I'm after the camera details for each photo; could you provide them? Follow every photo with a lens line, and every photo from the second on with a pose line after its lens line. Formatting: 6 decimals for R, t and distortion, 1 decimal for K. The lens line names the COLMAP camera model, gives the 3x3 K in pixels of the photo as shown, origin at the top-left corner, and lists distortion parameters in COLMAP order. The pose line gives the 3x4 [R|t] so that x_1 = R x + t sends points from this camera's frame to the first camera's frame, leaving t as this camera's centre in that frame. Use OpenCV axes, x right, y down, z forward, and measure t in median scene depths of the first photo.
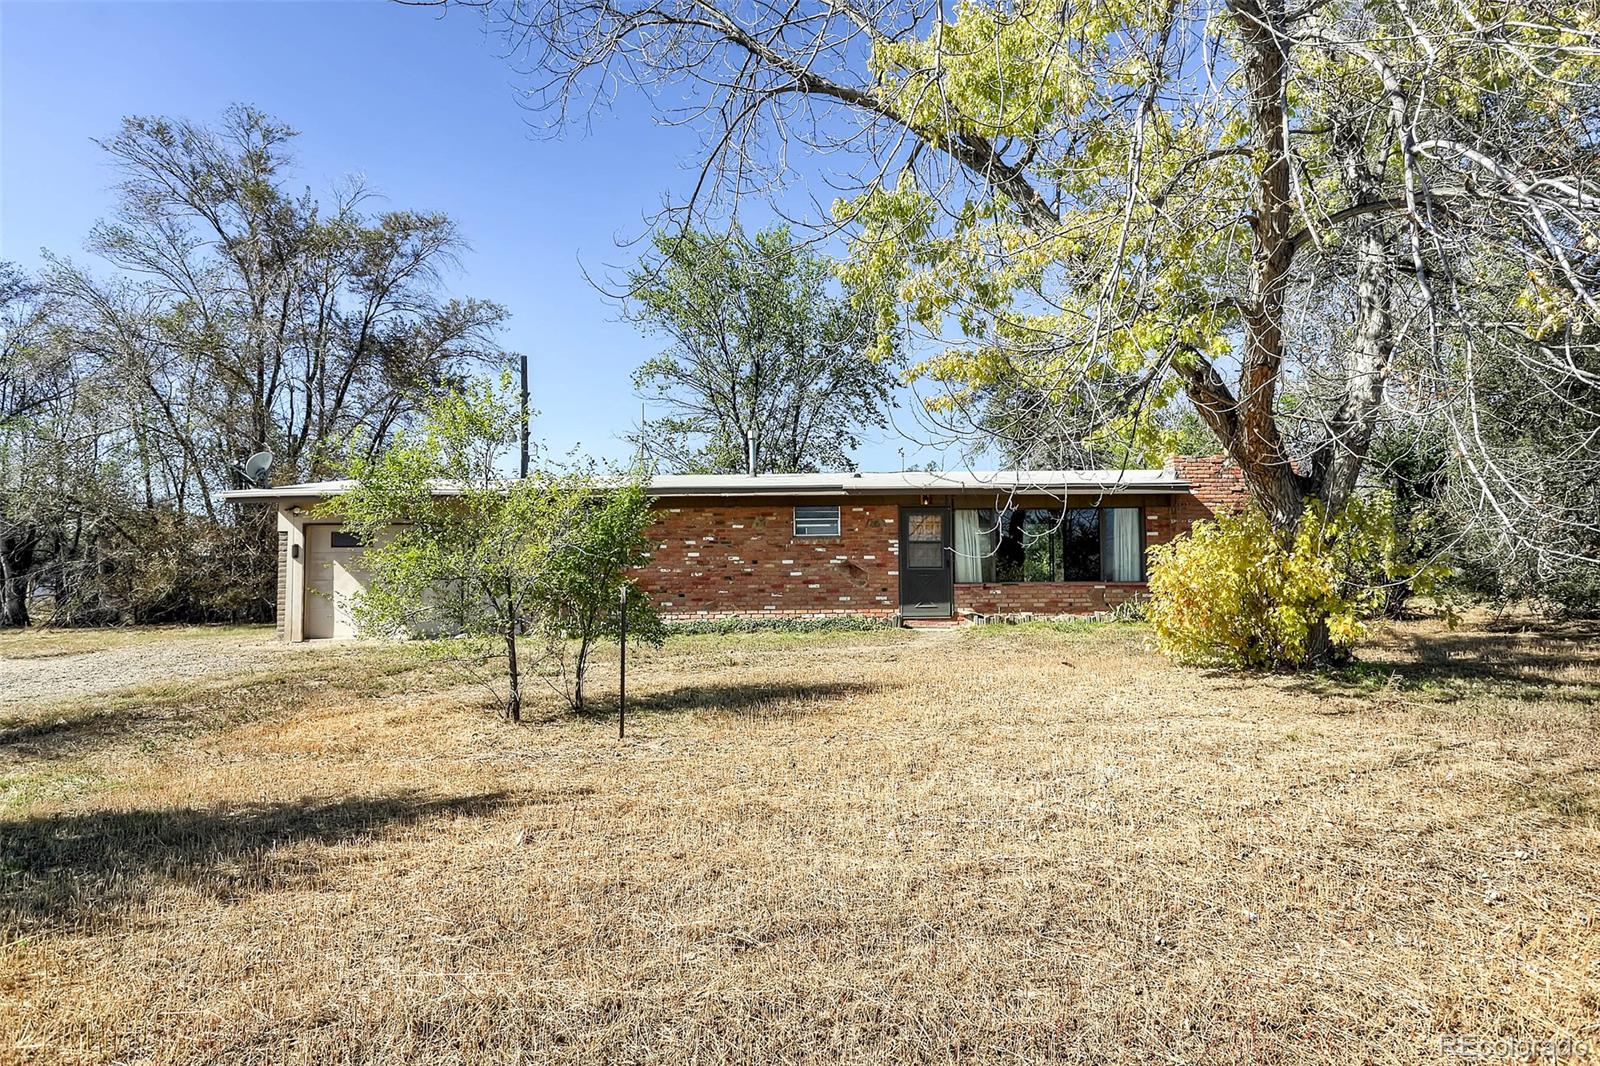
lens RADIAL K [[926.3, 0, 807.7], [0, 926.3, 525.1], [0, 0, 1]] dist [-0.009218, -0.000238]
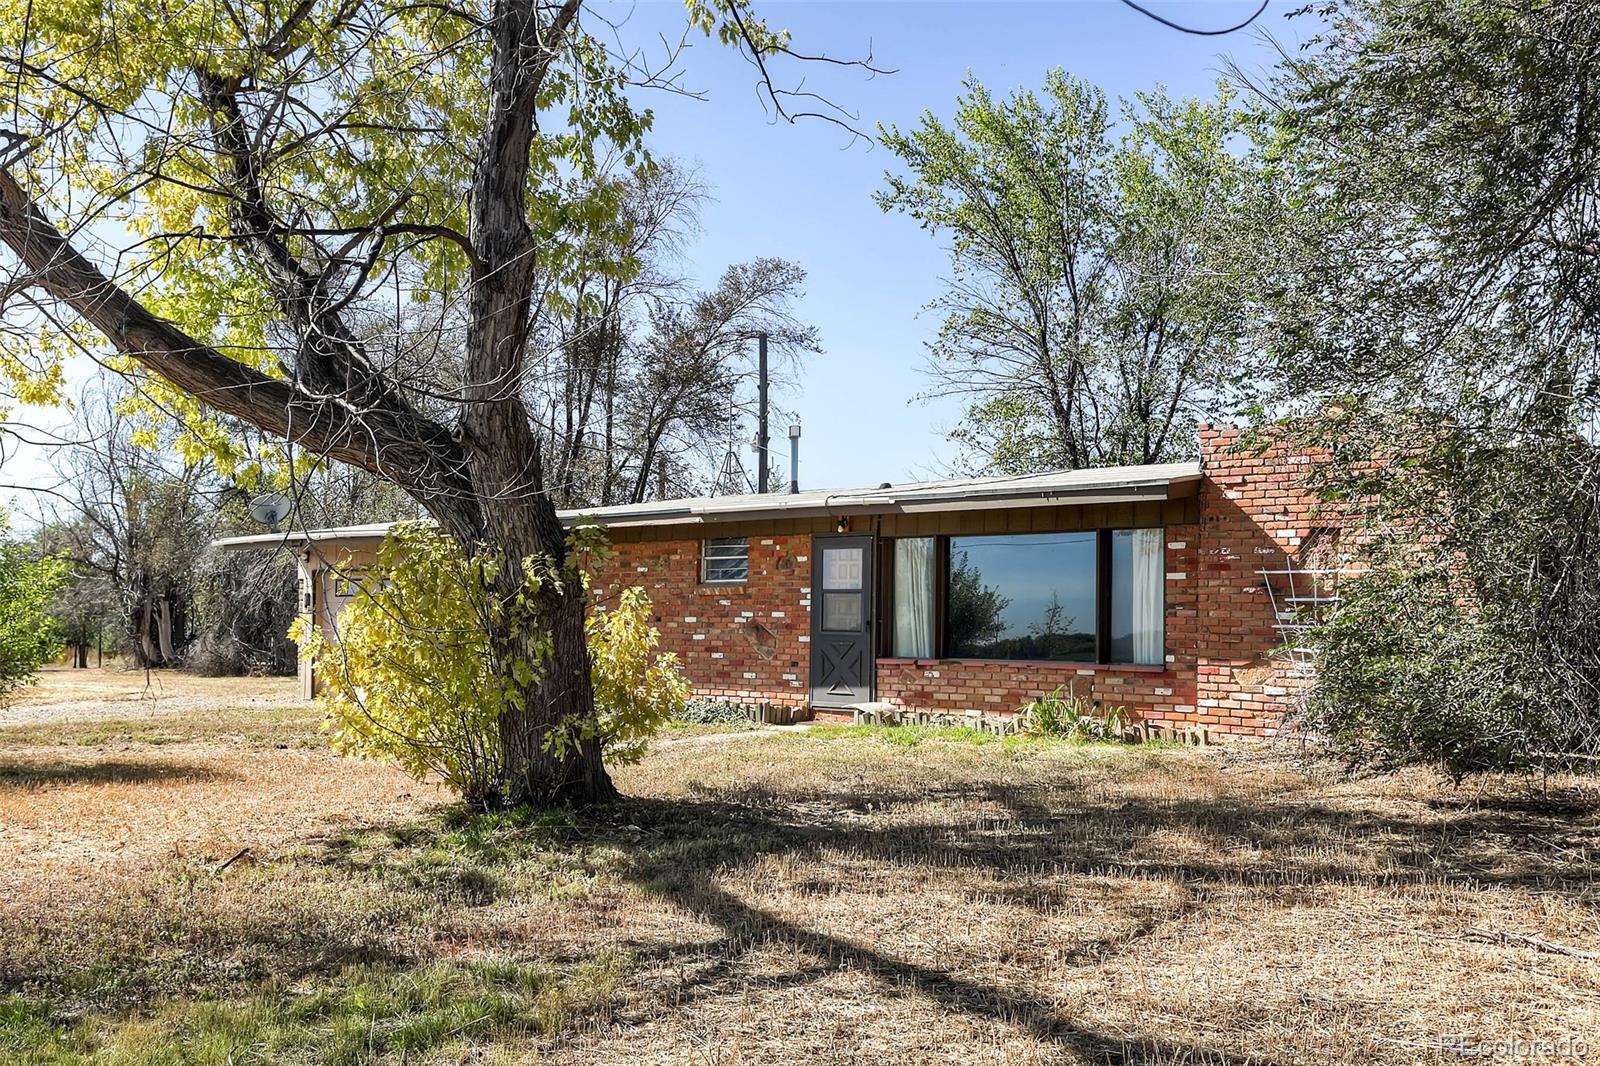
lens RADIAL K [[1443.2, 0, 796.0], [0, 1443.2, 536.8], [0, 0, 1]] dist [-0.008108, -0.000596]
pose [[0.753914, -0.025593, -0.656474, 0.748715], [0.023467, 0.999652, -0.012021, -0.007493], [0.656553, -0.006343, 0.754253, 0.235254]]
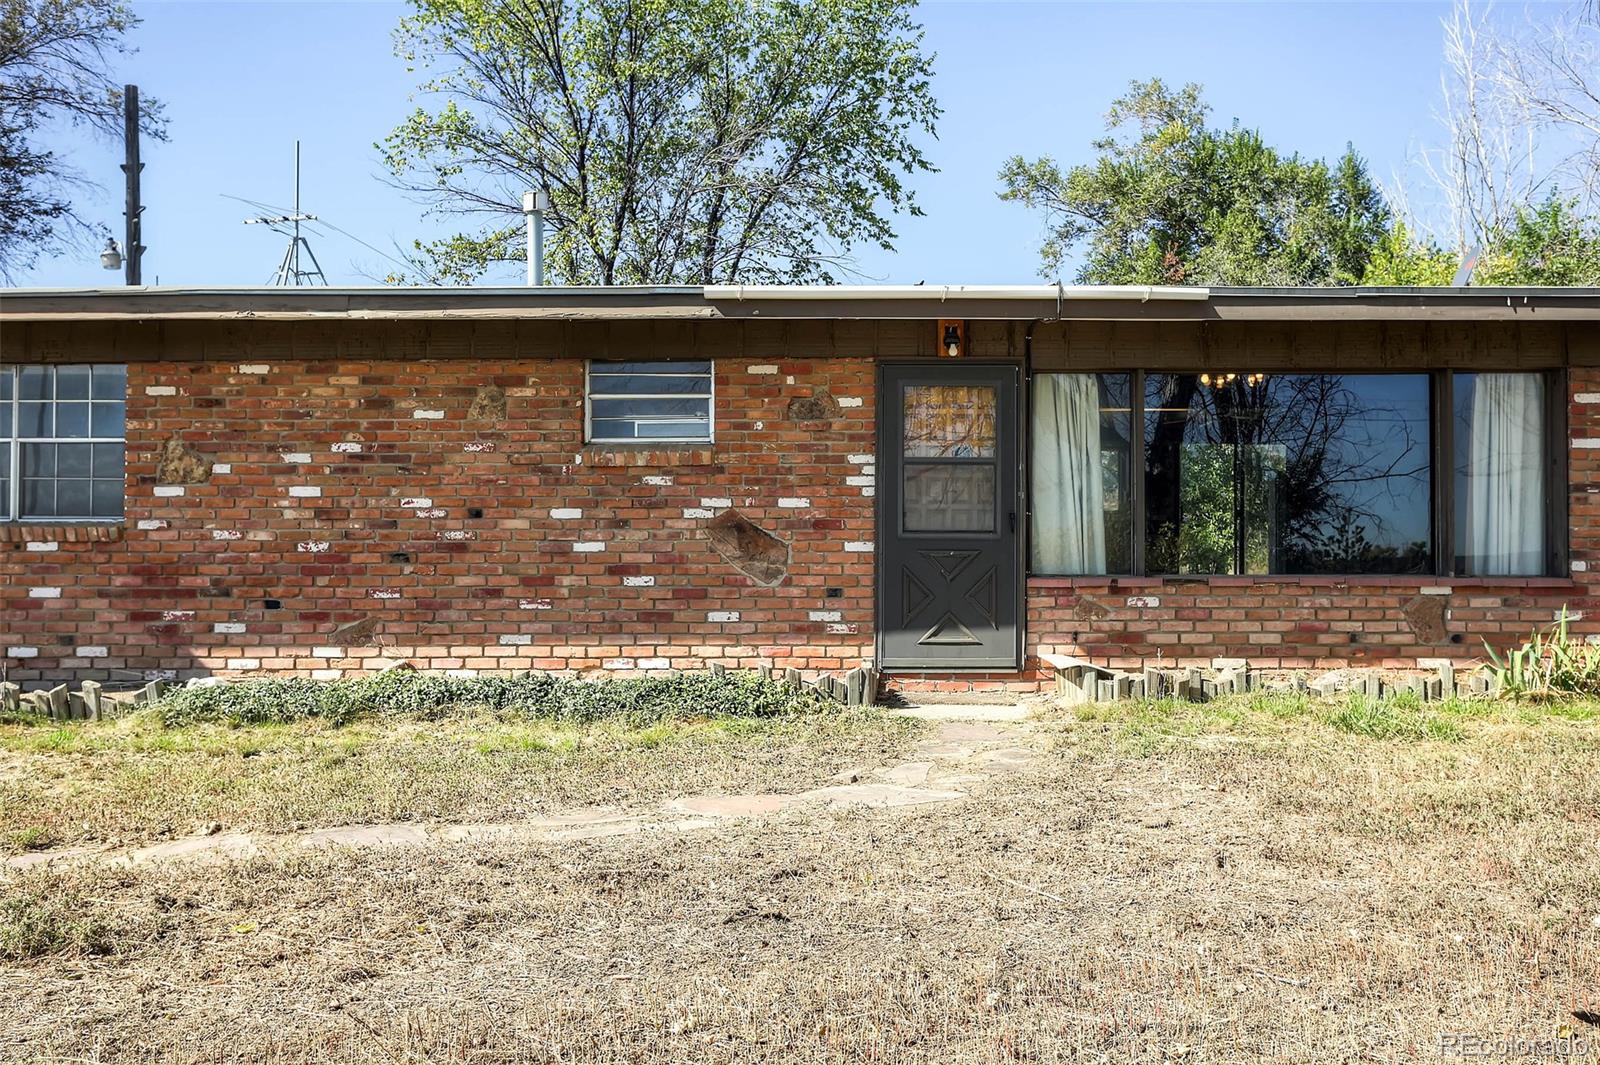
lens RADIAL K [[1363.6, 0, 805.3], [0, 1363.6, 529.2], [0, 0, 1]] dist [0.003598, 0.004204]
pose [[0.999955, 0.007190, -0.006180, 0.074433], [-0.006942, 0.999207, 0.039199, 0.024361], [0.006457, -0.039154, 0.999212, 0.470414]]
